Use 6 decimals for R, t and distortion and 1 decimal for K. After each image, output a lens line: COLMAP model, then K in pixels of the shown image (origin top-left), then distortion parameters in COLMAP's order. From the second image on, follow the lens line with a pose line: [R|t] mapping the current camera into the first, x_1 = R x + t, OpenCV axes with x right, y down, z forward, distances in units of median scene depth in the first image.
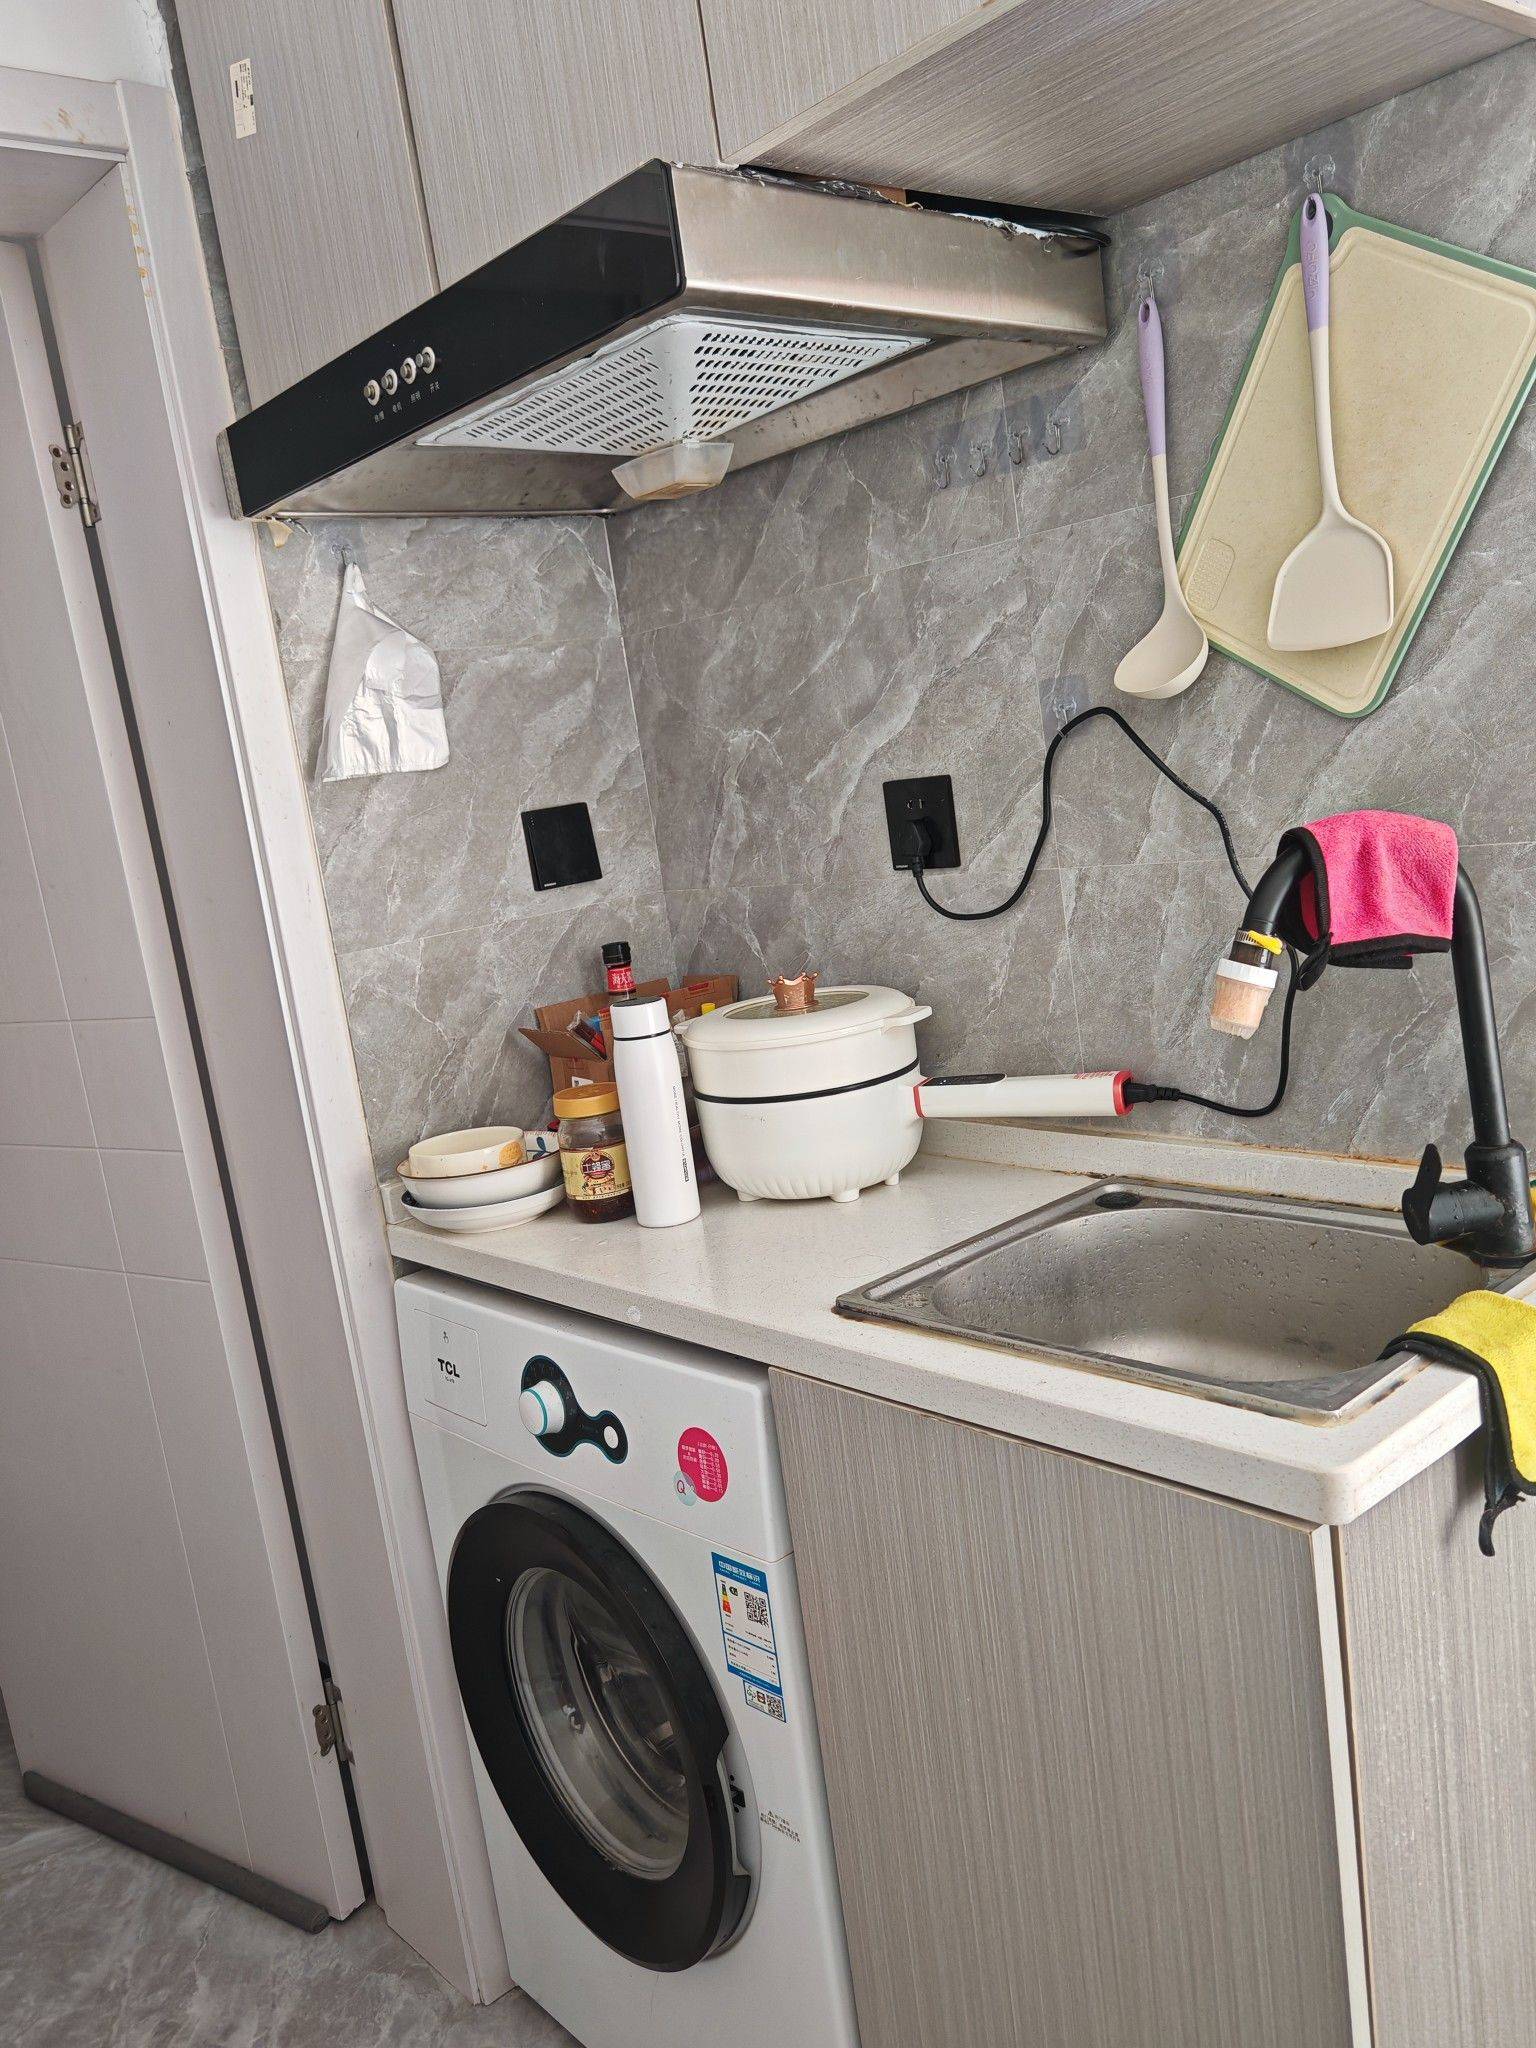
lens RADIAL K [[1617.5, 0, 769.2], [0, 1617.5, 1031.3], [0, 0, 1]] dist [-0.001981, -0.002249]
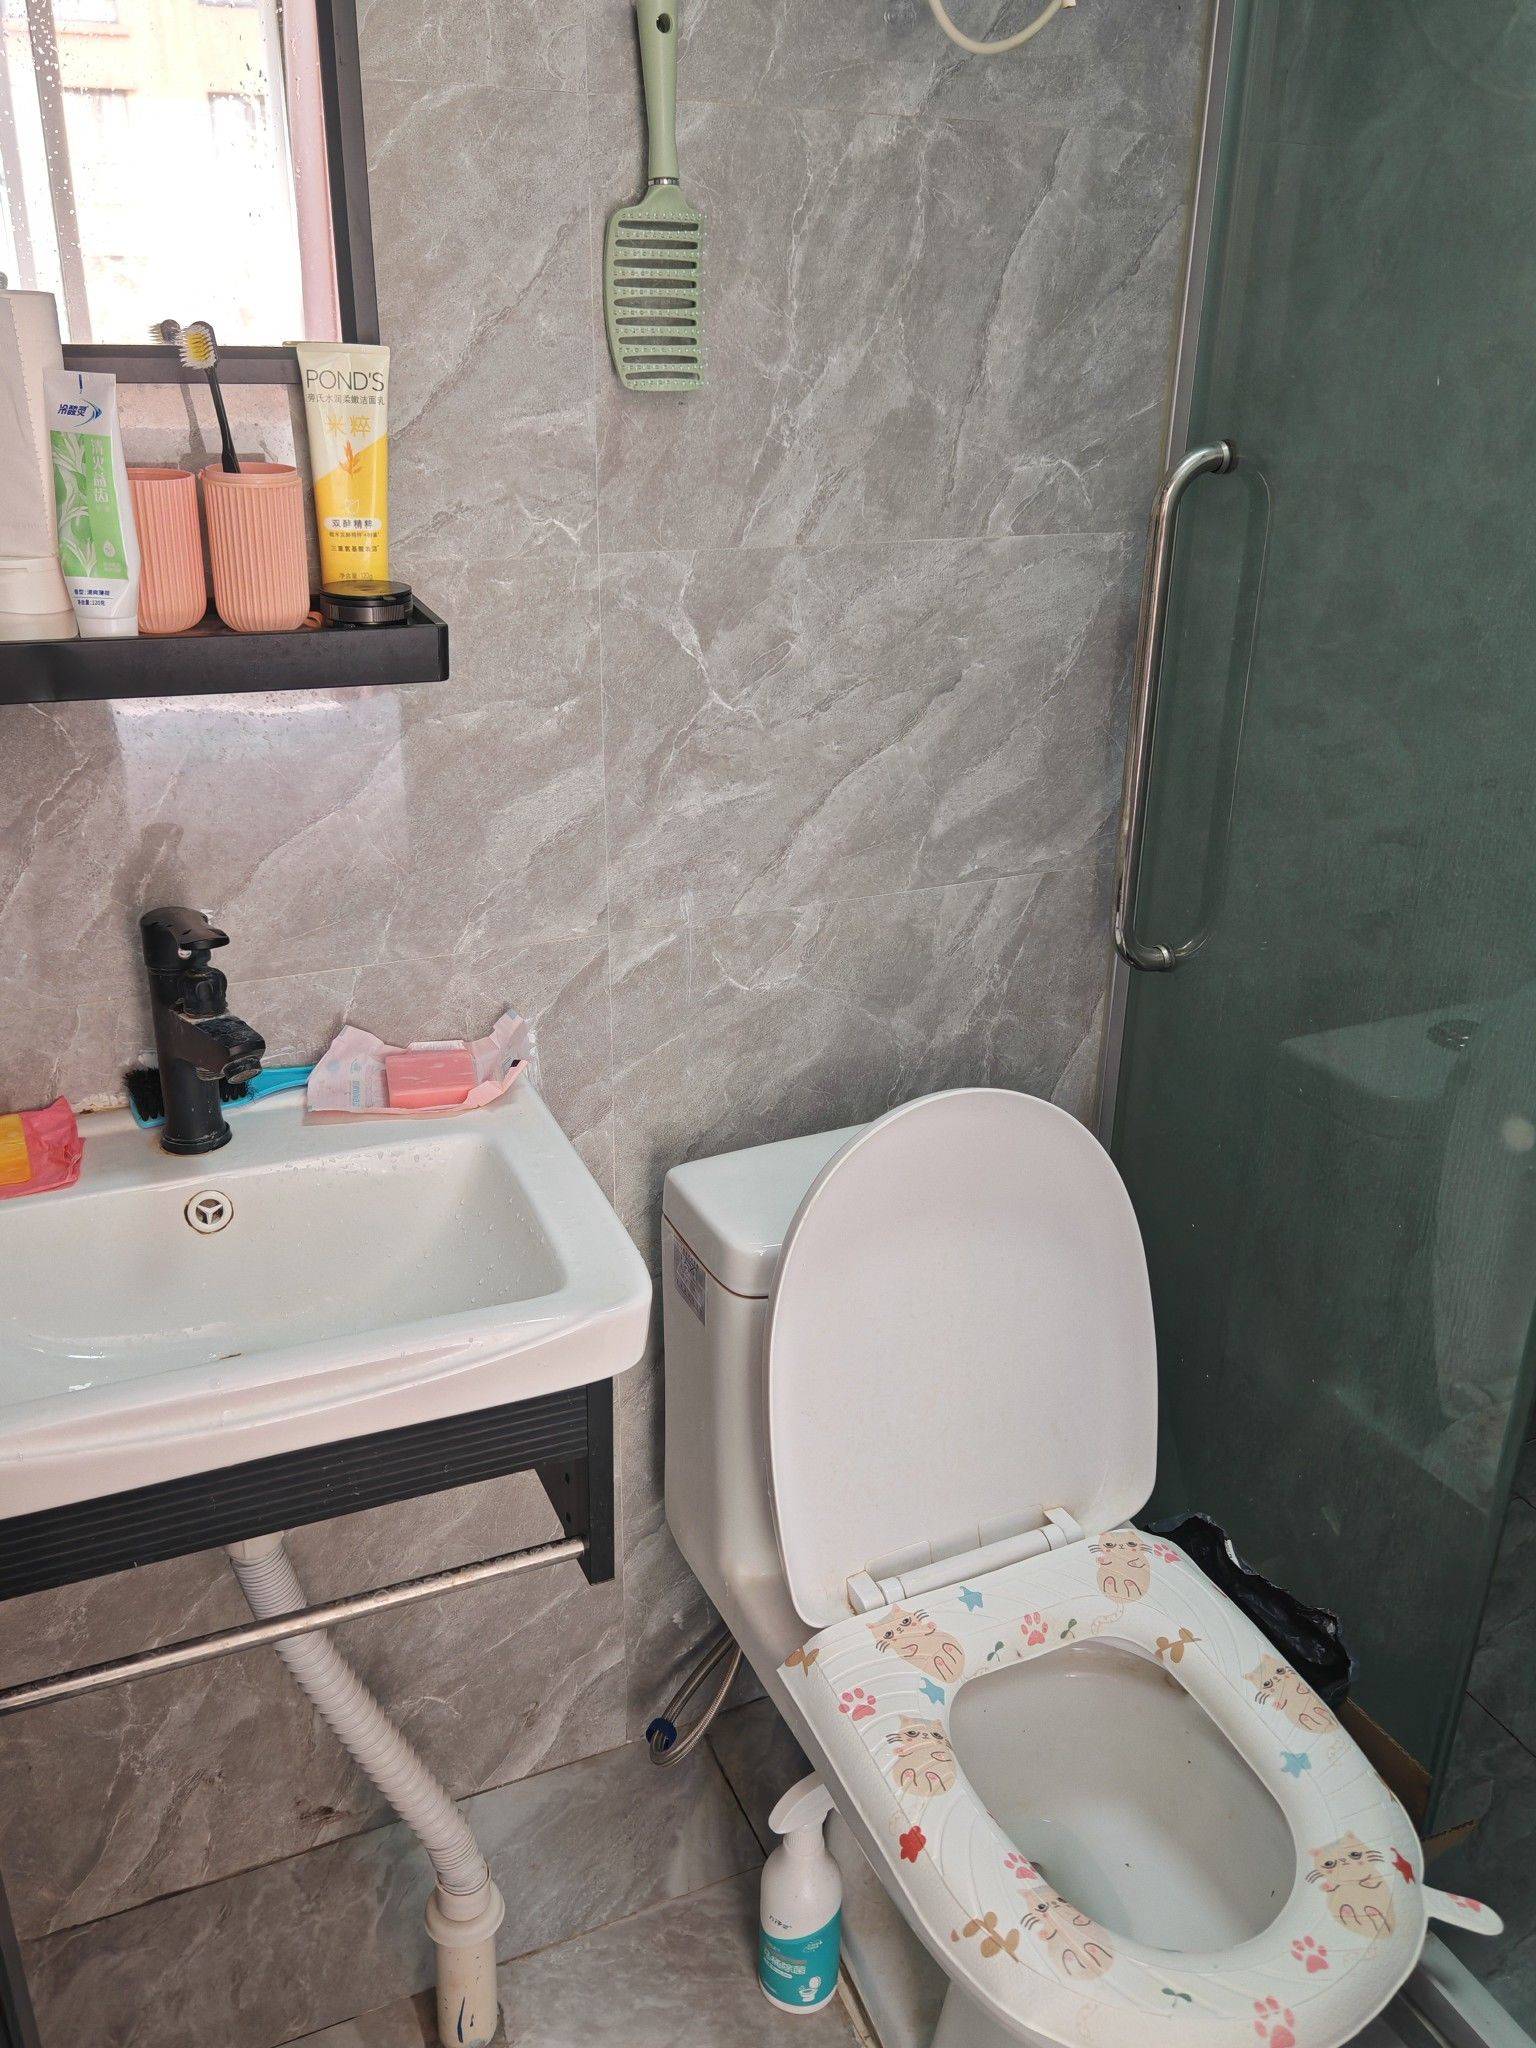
lens RADIAL K [[1617.5, 0, 769.2], [0, 1617.5, 1031.3], [0, 0, 1]] dist [-0.001981, -0.002249]
pose [[0.300238, -0.230386, 0.925624, -0.656563], [0.108085, 0.972361, 0.206960, -0.029334], [-0.947721, 0.037909, 0.316841, 0.743775]]
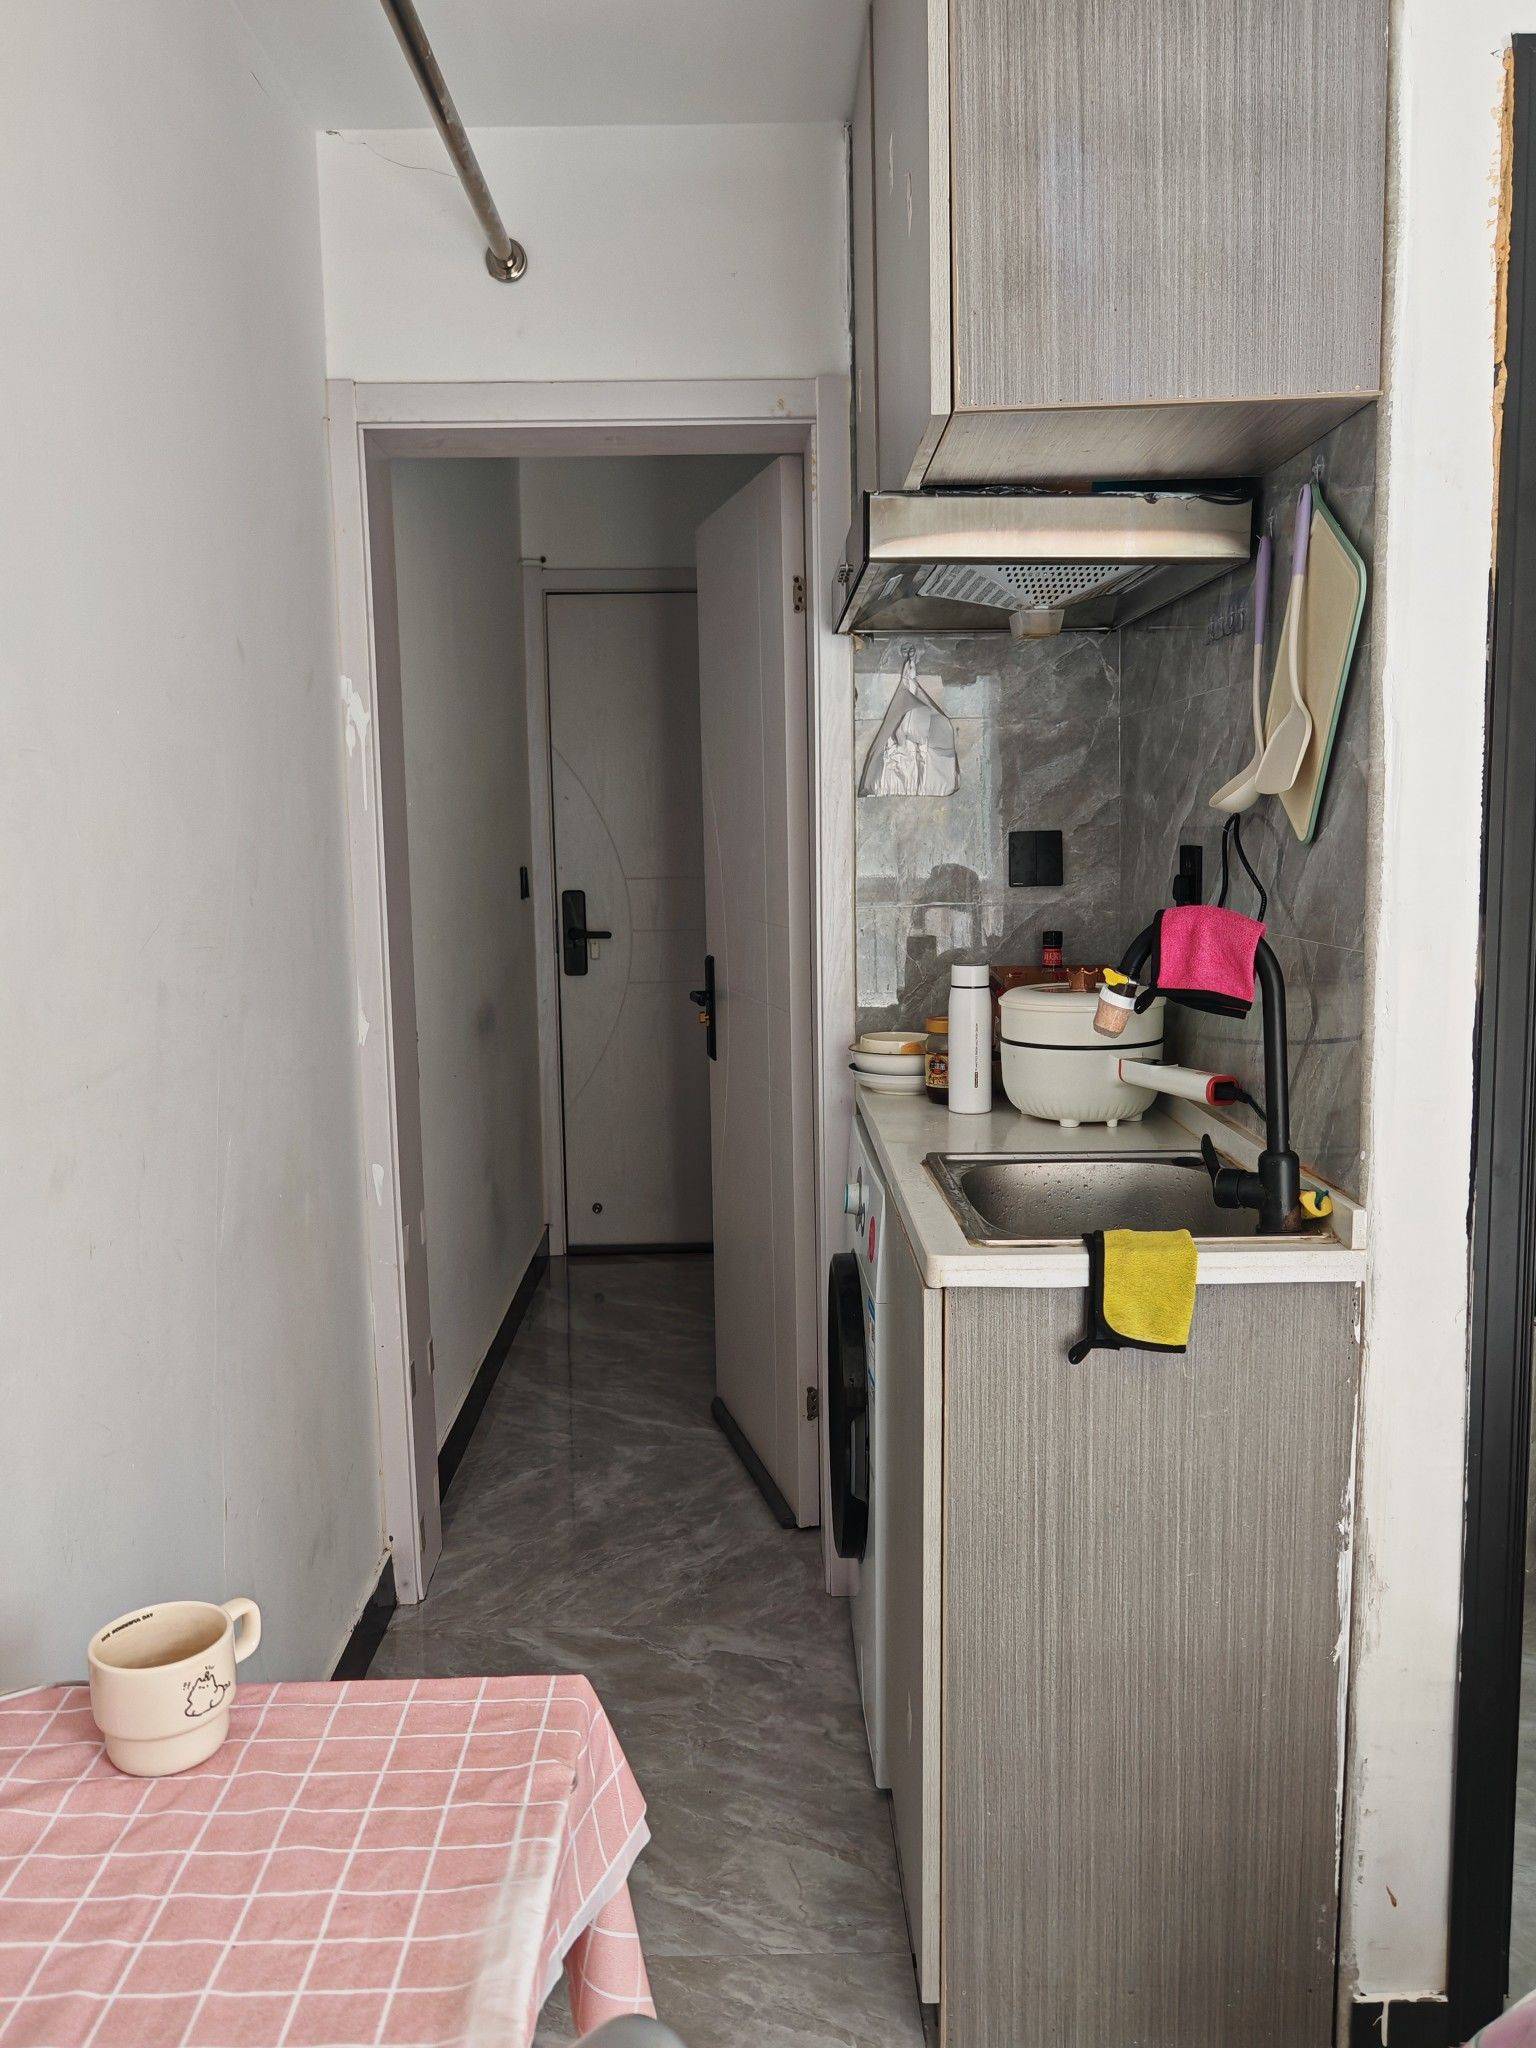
lens RADIAL K [[1573.1, 0, 768.0], [0, 1573.1, 1024.0], [0, 0, 1]] dist [-0.043562, -0.000608]
pose [[0.756061, 0.207647, -0.620688, 0.589223], [-0.196288, 0.976623, 0.087624, -0.046994], [0.624373, 0.055584, 0.779146, -0.226203]]
